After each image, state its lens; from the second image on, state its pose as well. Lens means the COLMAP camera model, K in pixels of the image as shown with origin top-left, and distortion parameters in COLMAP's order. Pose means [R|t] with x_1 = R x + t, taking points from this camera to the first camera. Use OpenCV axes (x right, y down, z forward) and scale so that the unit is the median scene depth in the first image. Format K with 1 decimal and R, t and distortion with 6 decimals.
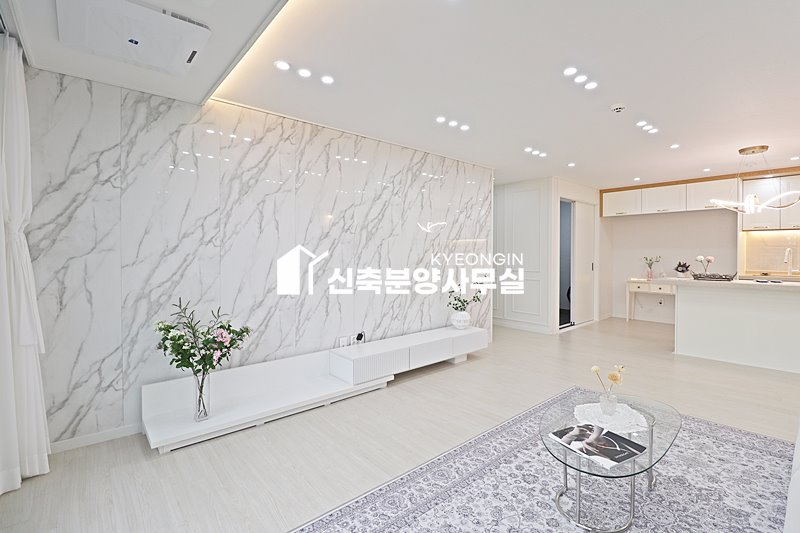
lens RADIAL K [[368.1, 0, 405.4], [0, 368.1, 257.3], [0, 0, 1]] dist [-0.004479, -0.009531]
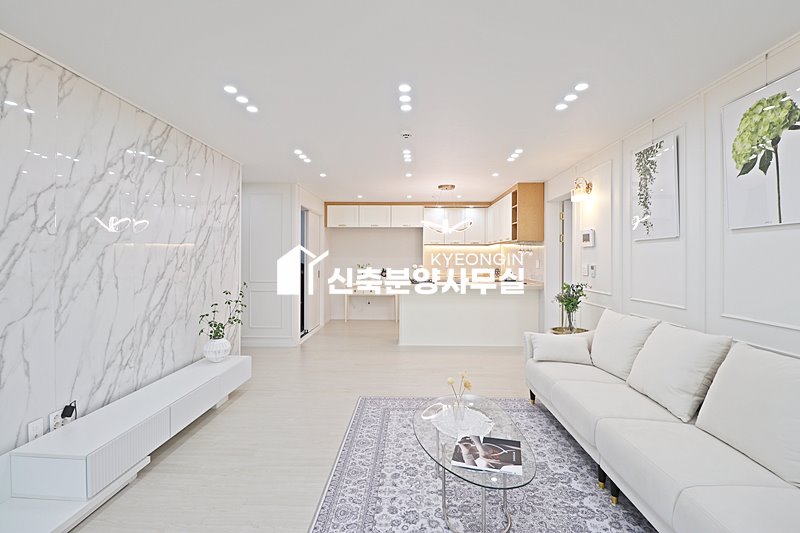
lens RADIAL K [[368.1, 0, 404.2], [0, 368.1, 258.4], [0, 0, 1]] dist [-0.004479, -0.009531]
pose [[0.671157, 0.000907, 0.741315, -0.185617], [0.004626, 0.999975, -0.005411, -0.021570], [-0.741301, 0.007062, 0.671136, 0.203719]]
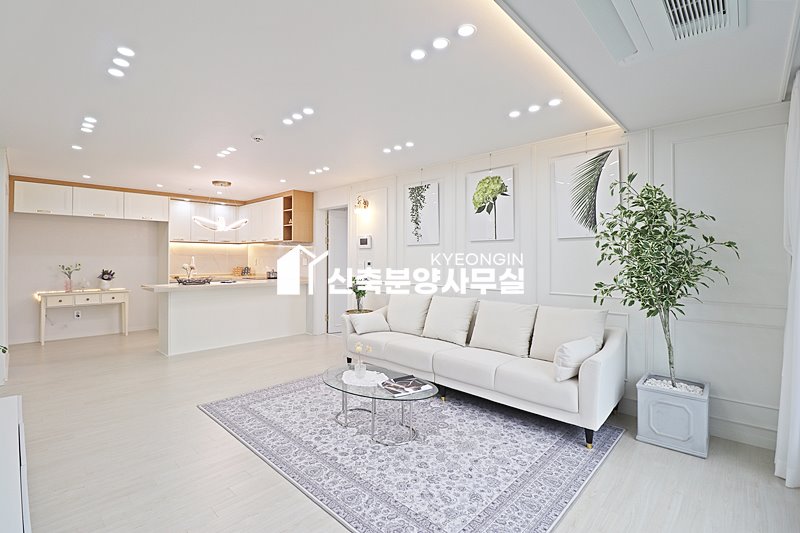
lens RADIAL K [[368.1, 0, 402.4], [0, 368.1, 255.9], [0, 0, 1]] dist [-0.004479, -0.009531]
pose [[-0.097320, 0.006064, 0.995235, -0.467081], [0.007627, 0.999957, -0.005347, -0.020336], [-0.995224, 0.007070, -0.097362, 0.508399]]
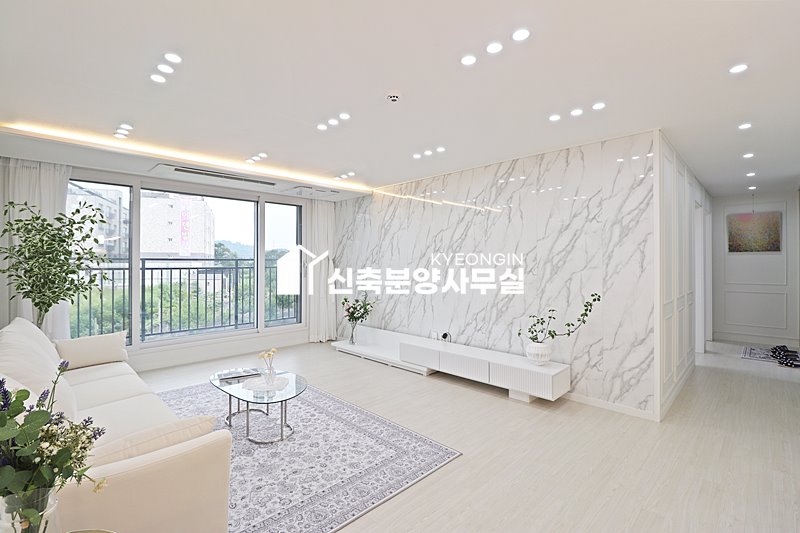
lens RADIAL K [[368.1, 0, 403.2], [0, 368.1, 258.3], [0, 0, 1]] dist [-0.004479, -0.009531]
pose [[0.073662, -0.011315, -0.997219, 1.065262], [-0.010330, 0.999873, -0.012108, -0.027591], [0.997230, 0.011194, 0.073536, 0.737386]]
